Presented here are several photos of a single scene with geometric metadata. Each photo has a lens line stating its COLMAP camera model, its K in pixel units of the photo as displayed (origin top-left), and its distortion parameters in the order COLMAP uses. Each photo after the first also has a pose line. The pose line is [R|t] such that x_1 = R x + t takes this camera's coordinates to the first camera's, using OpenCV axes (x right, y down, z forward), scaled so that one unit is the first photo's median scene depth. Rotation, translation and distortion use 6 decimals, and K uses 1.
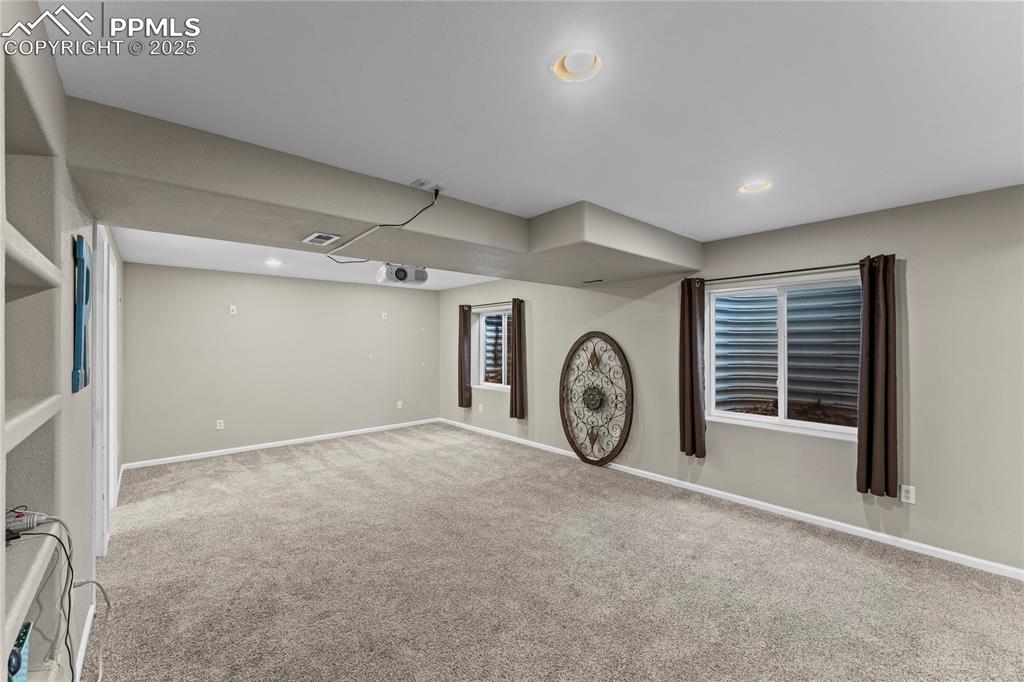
lens RADIAL K [[407.7, 0, 507.4], [0, 407.7, 341.1], [0, 0, 1]] dist [0.000194, -0.000167]
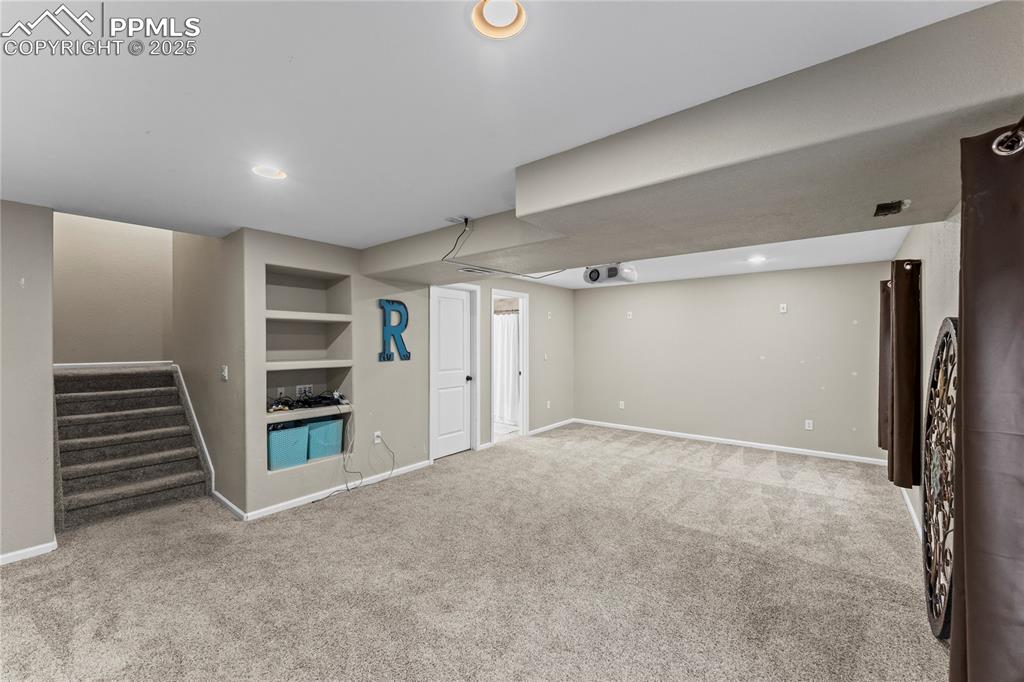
lens RADIAL K [[407.7, 0, 507.4], [0, 407.7, 341.1], [0, 0, 1]] dist [0.000194, -0.000167]
pose [[0.165366, 0.001750, -0.986231, 0.615212], [0.002084, 0.999996, 0.002123, -0.000726], [0.986230, -0.002406, 0.165362, 0.530682]]
